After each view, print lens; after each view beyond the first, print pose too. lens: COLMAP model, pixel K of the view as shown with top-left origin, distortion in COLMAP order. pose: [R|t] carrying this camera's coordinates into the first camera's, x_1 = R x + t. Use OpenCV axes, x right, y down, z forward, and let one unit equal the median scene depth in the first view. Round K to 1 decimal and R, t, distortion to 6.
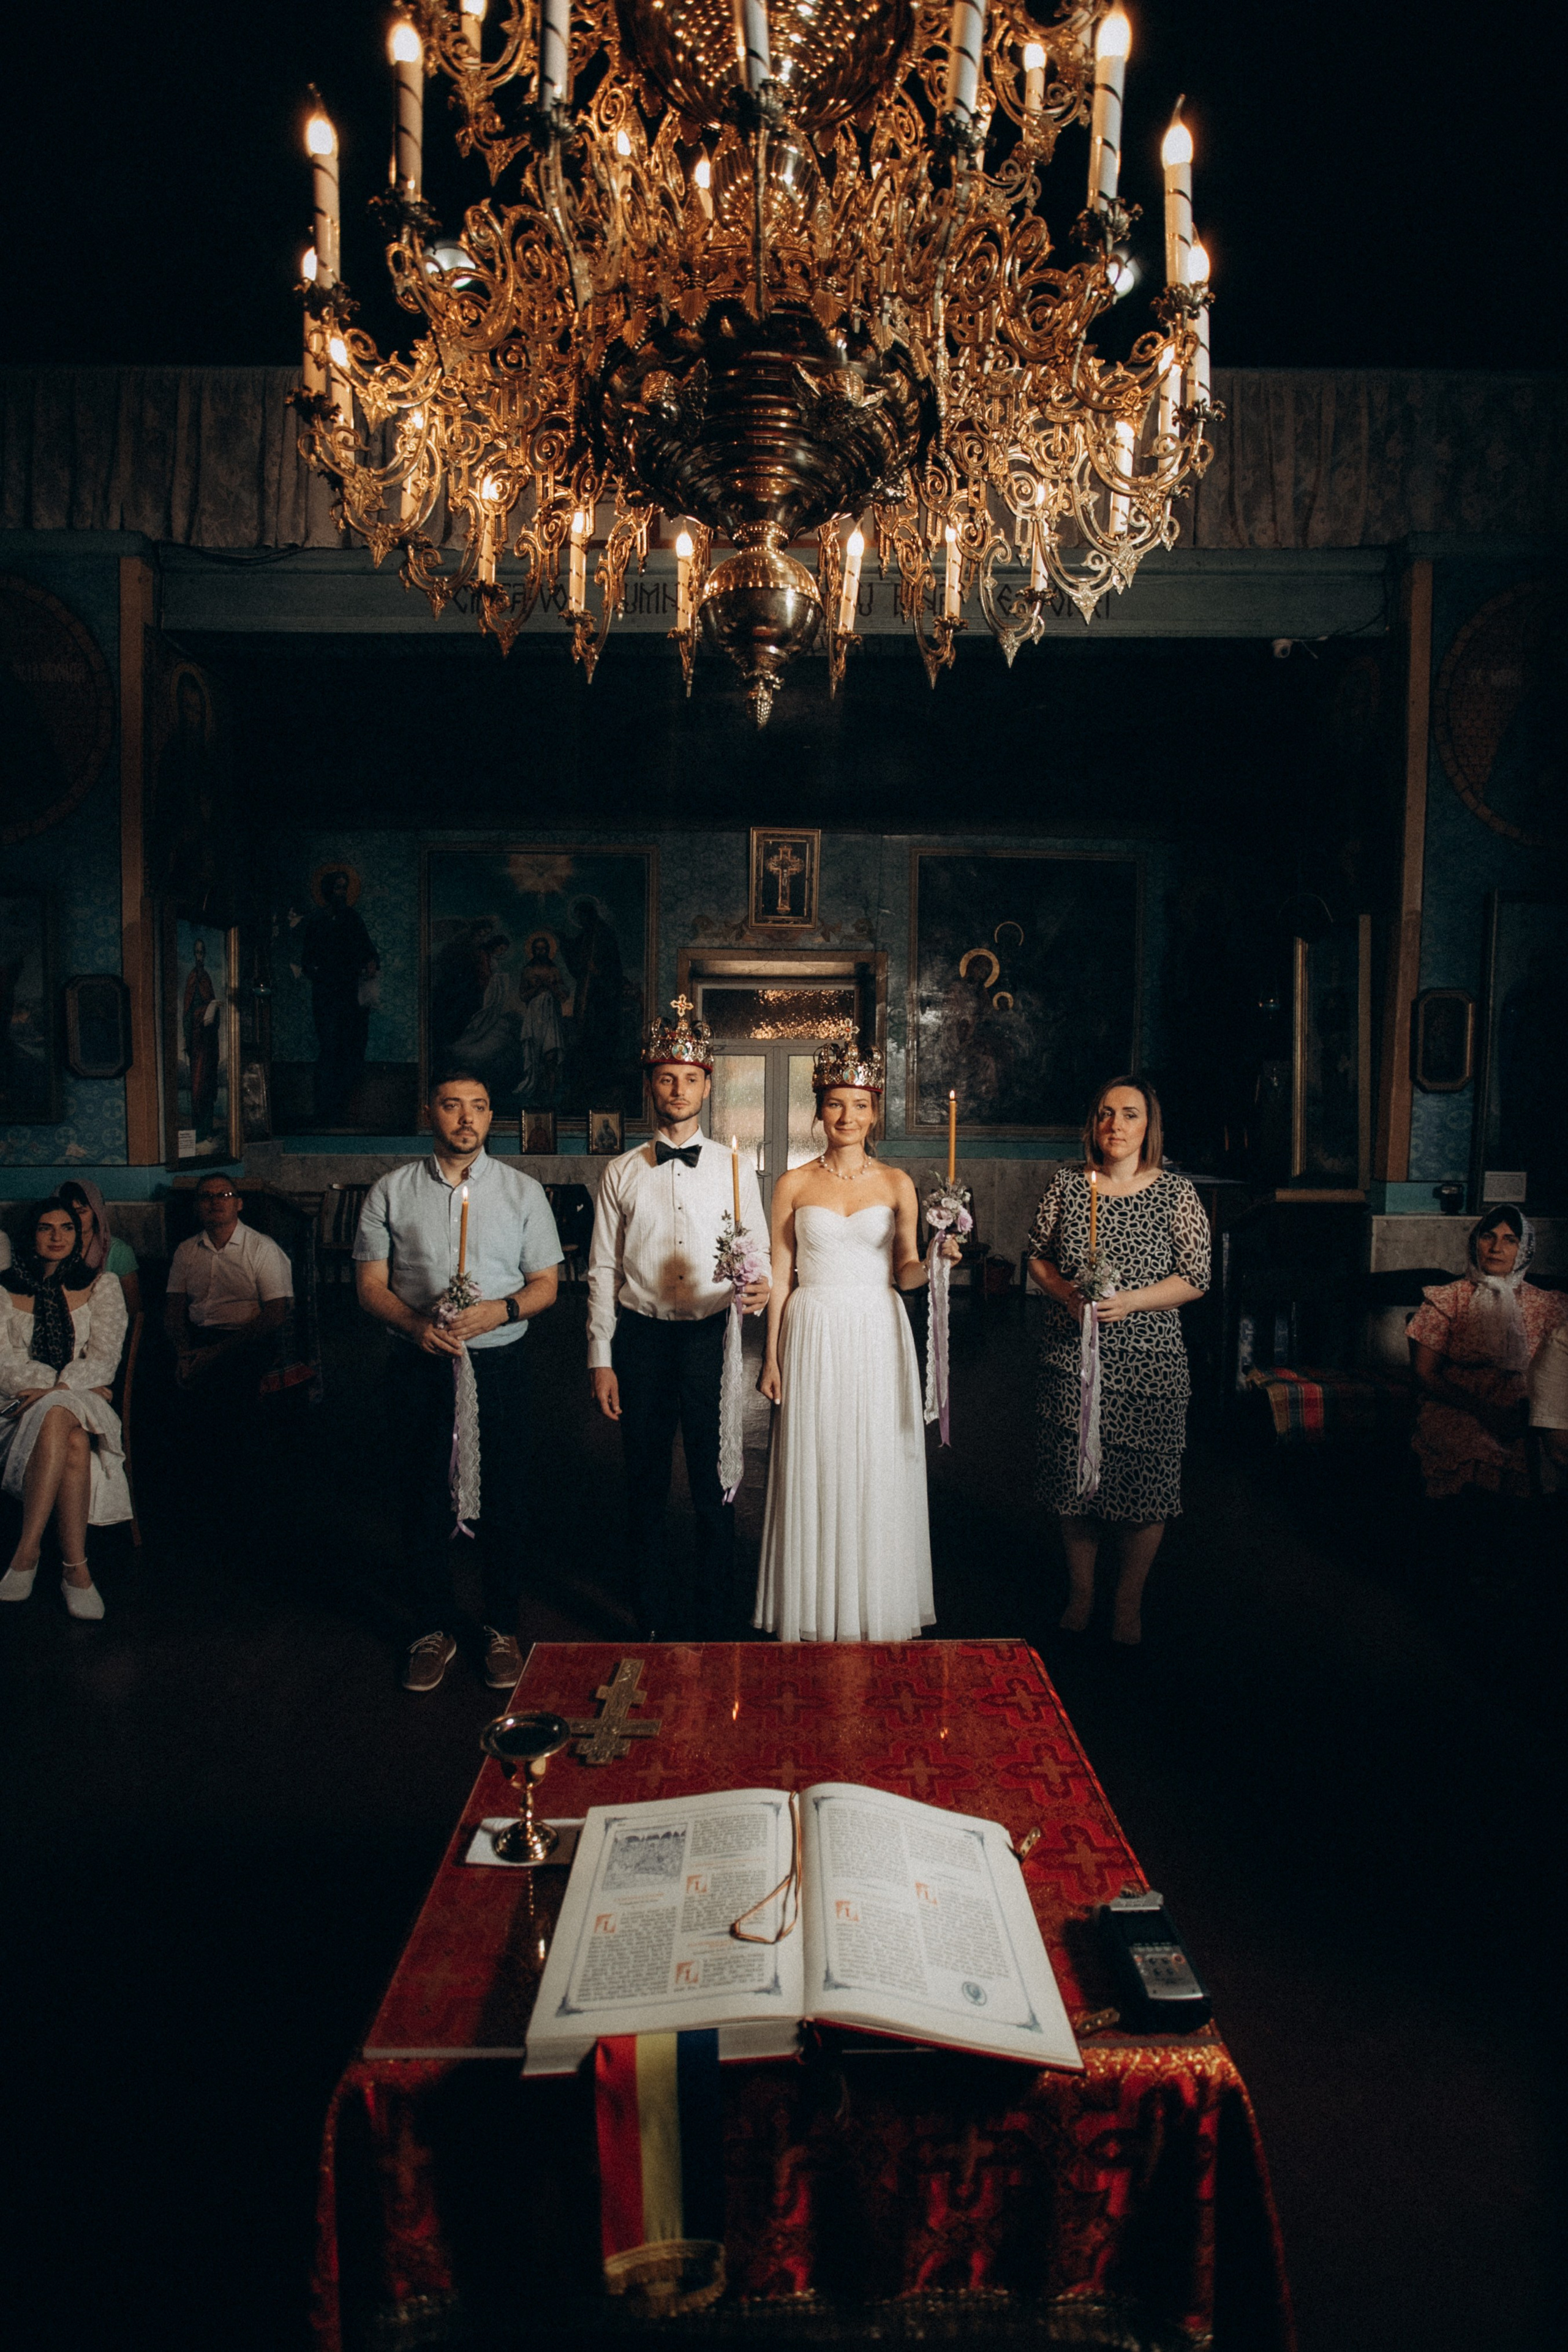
lens RADIAL K [[1140.2, 0, 784.0], [0, 1140.2, 1176.0], [0, 0, 1]] dist [-0.049014, 0.000269]
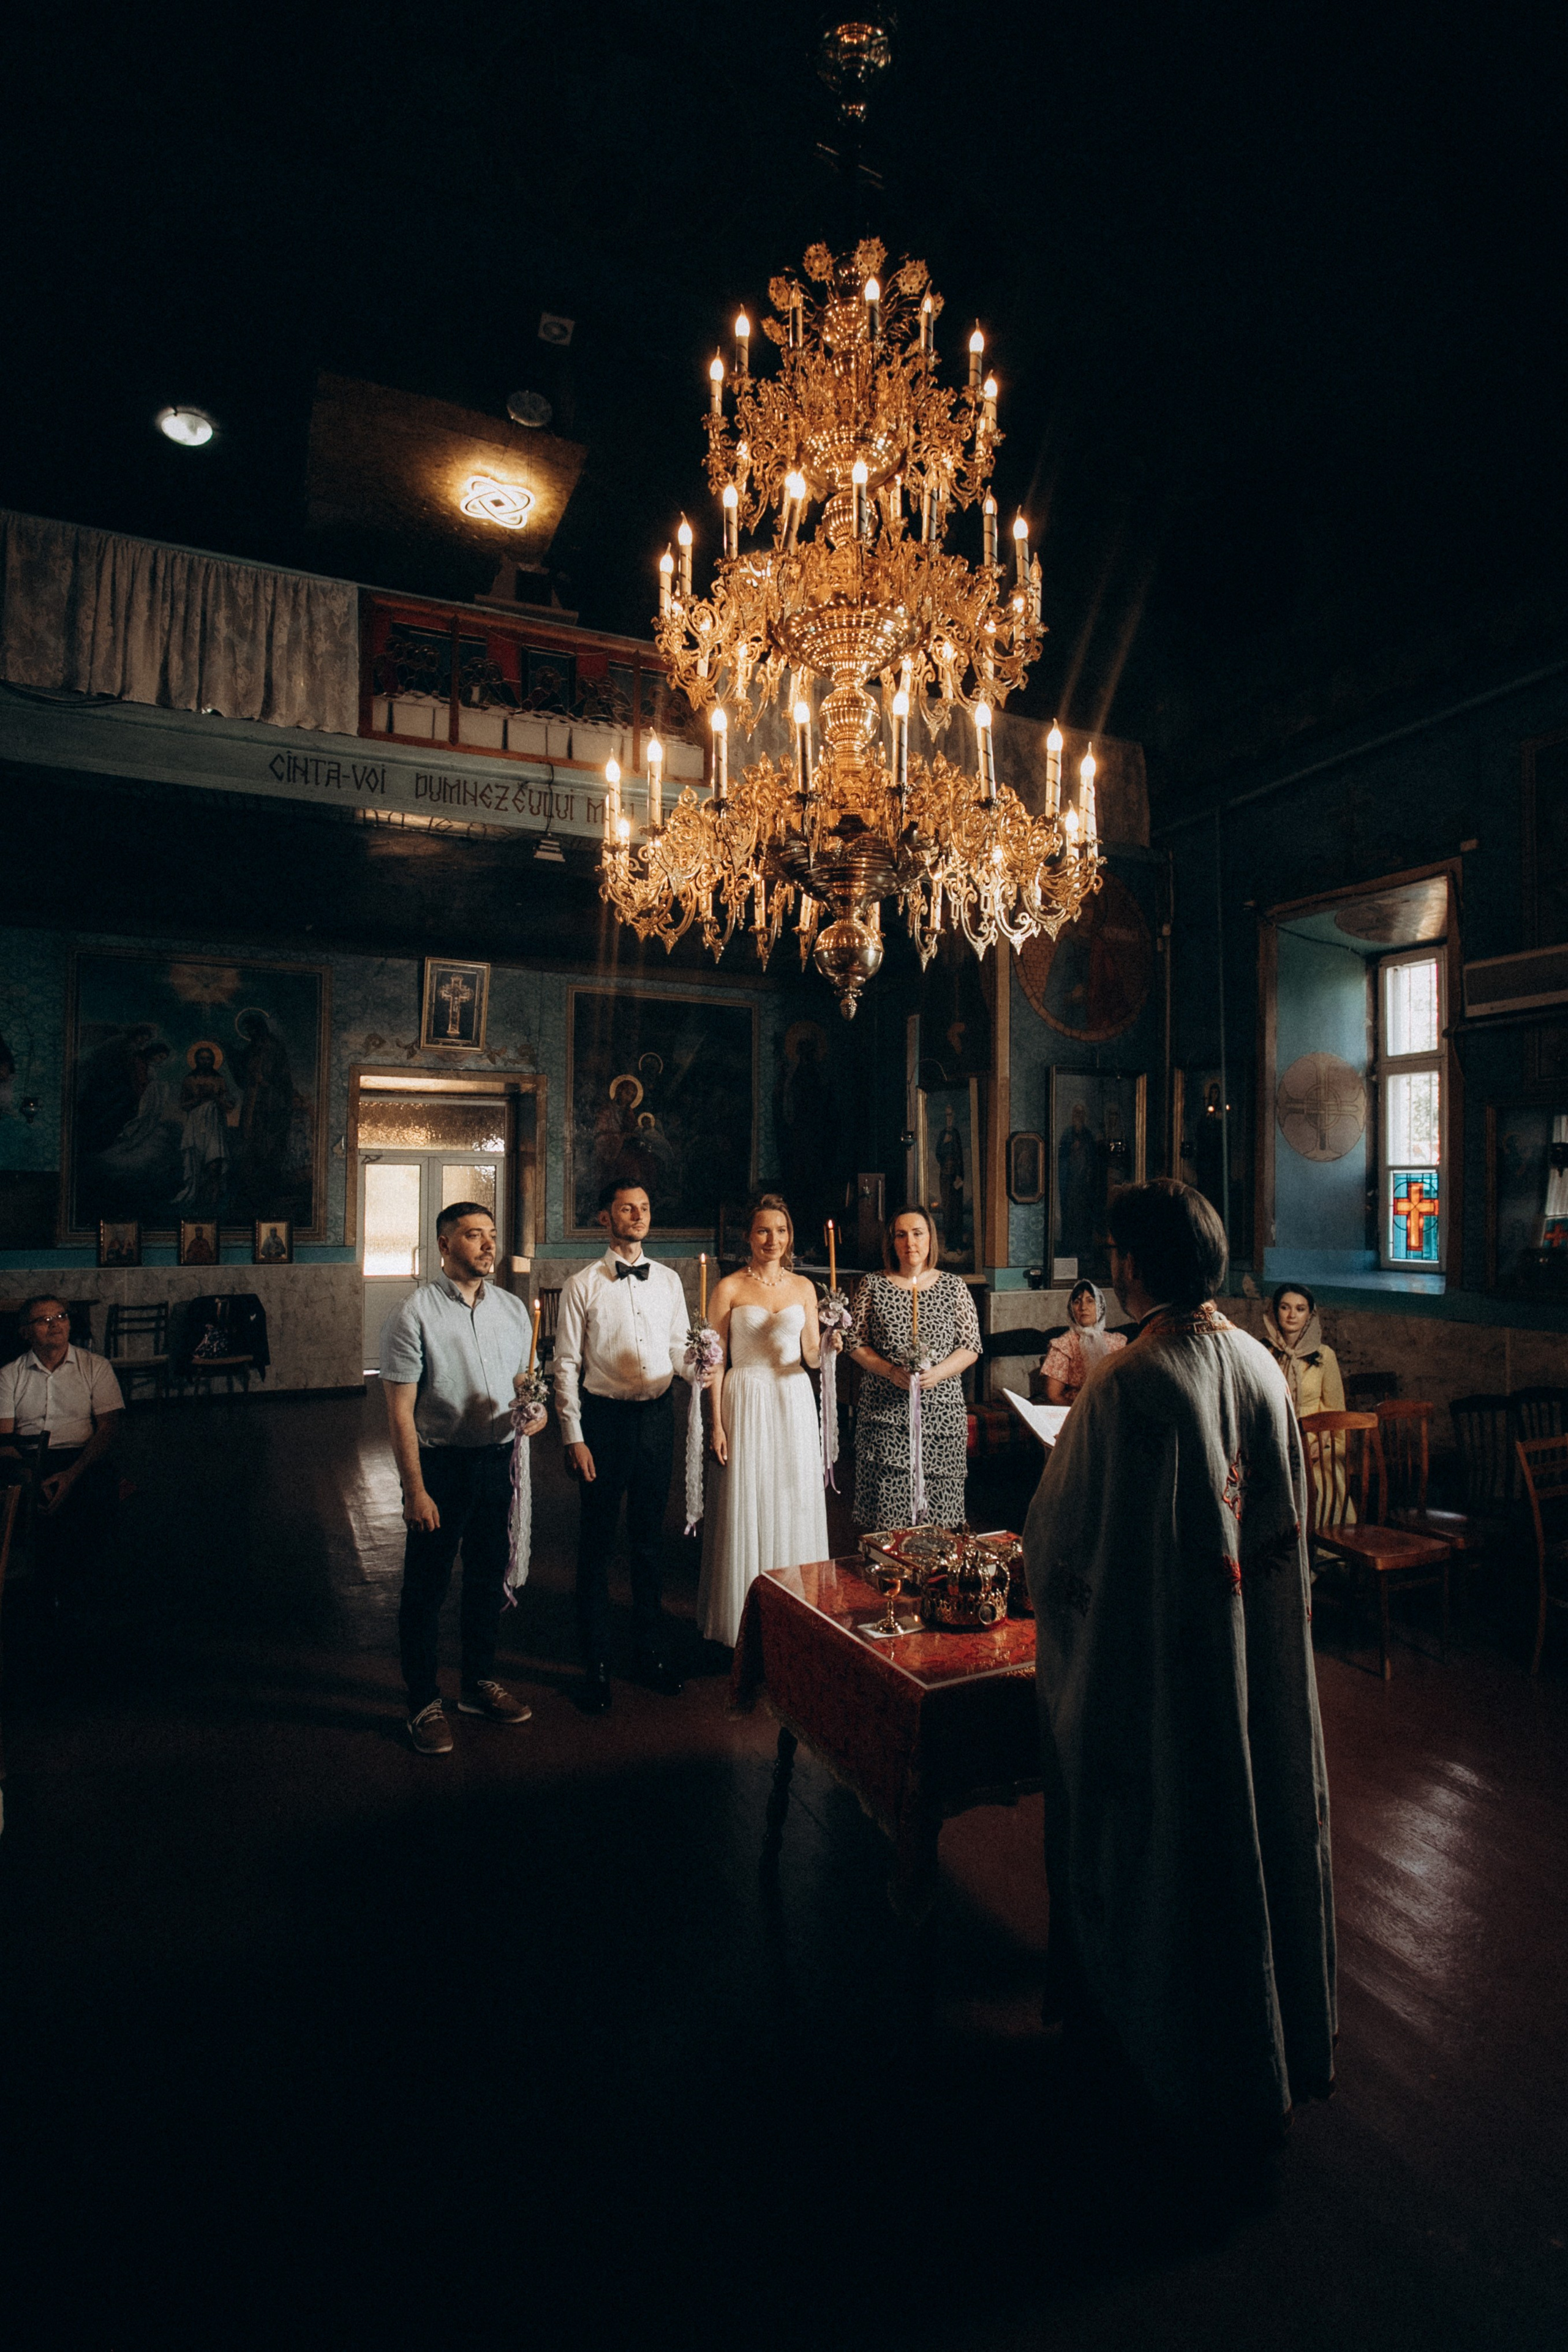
lens RADIAL K [[1151.0, 0, 786.5], [0, 1151.0, 1149.3], [0, 0, 1]] dist [-0.084880, 0.000205]
pose [[0.898372, 0.009025, 0.439143, -0.193678], [0.035288, 0.995074, -0.092641, -0.011259], [-0.437816, 0.098722, 0.893628, -0.105126]]
